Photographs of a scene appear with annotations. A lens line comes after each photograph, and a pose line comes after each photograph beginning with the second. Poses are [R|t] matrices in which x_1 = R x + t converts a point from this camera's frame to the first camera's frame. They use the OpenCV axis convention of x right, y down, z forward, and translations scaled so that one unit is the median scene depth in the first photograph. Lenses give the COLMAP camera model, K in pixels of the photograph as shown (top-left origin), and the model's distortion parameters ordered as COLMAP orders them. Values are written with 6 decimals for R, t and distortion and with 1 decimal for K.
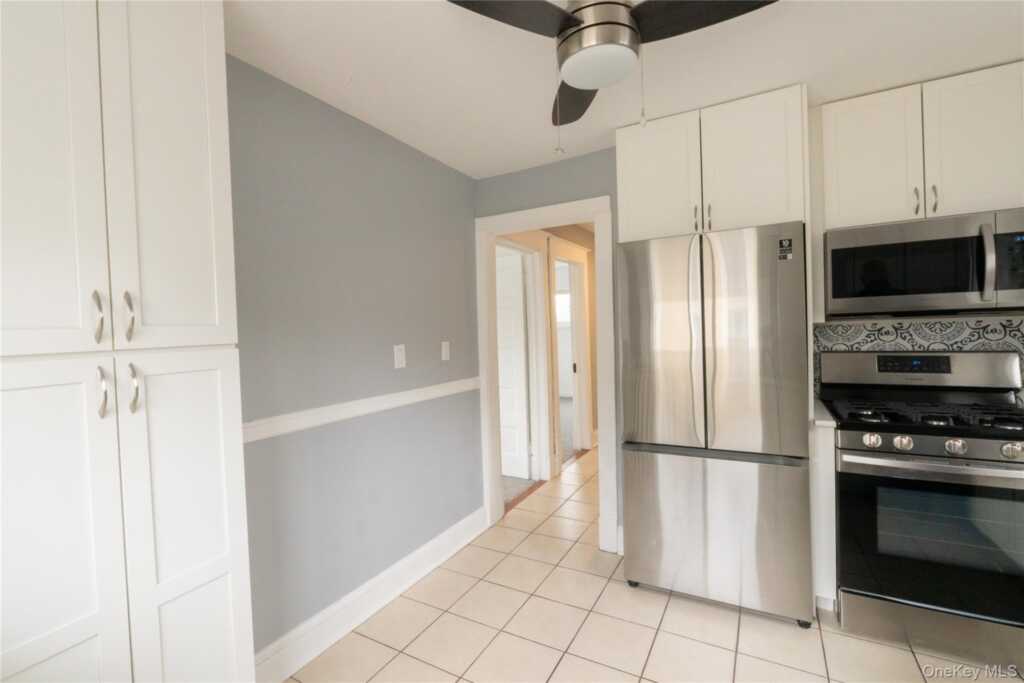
lens RADIAL K [[468.5, 0, 509.2], [0, 468.5, 337.3], [0, 0, 1]] dist [-0.009087, -0.000973]
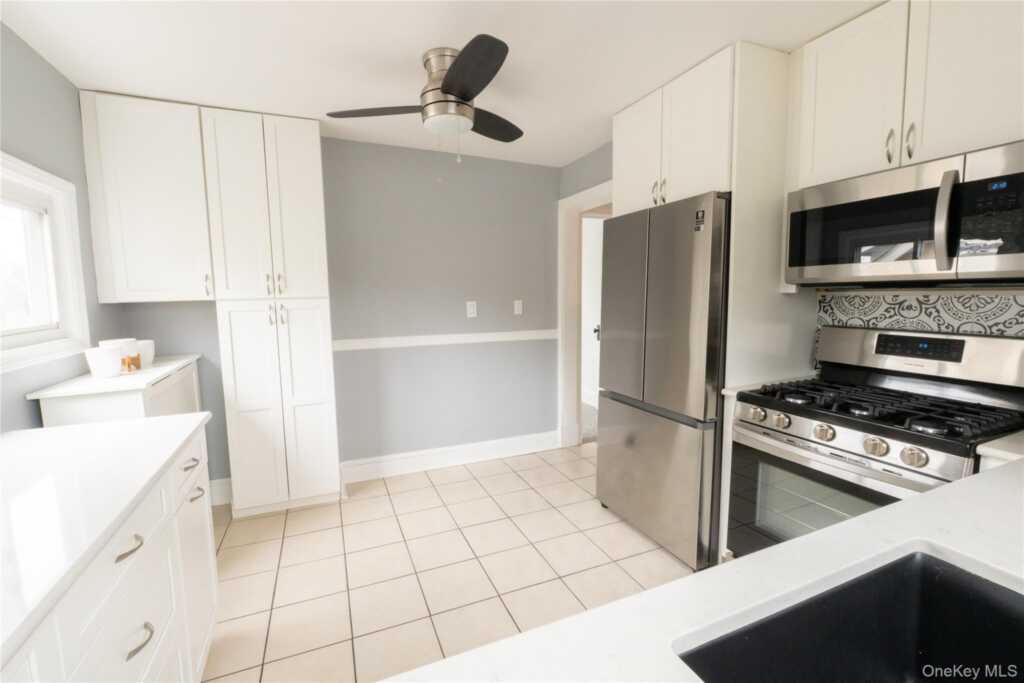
lens RADIAL K [[438.5, 0, 497.5], [0, 438.5, 337.8], [0, 0, 1]] dist [-0.008773, -0.001789]
pose [[0.791527, 0.084427, -0.605274, 0.744297], [-0.026446, 0.994216, 0.104094, -0.017446], [0.610561, -0.066386, 0.789182, -0.045543]]
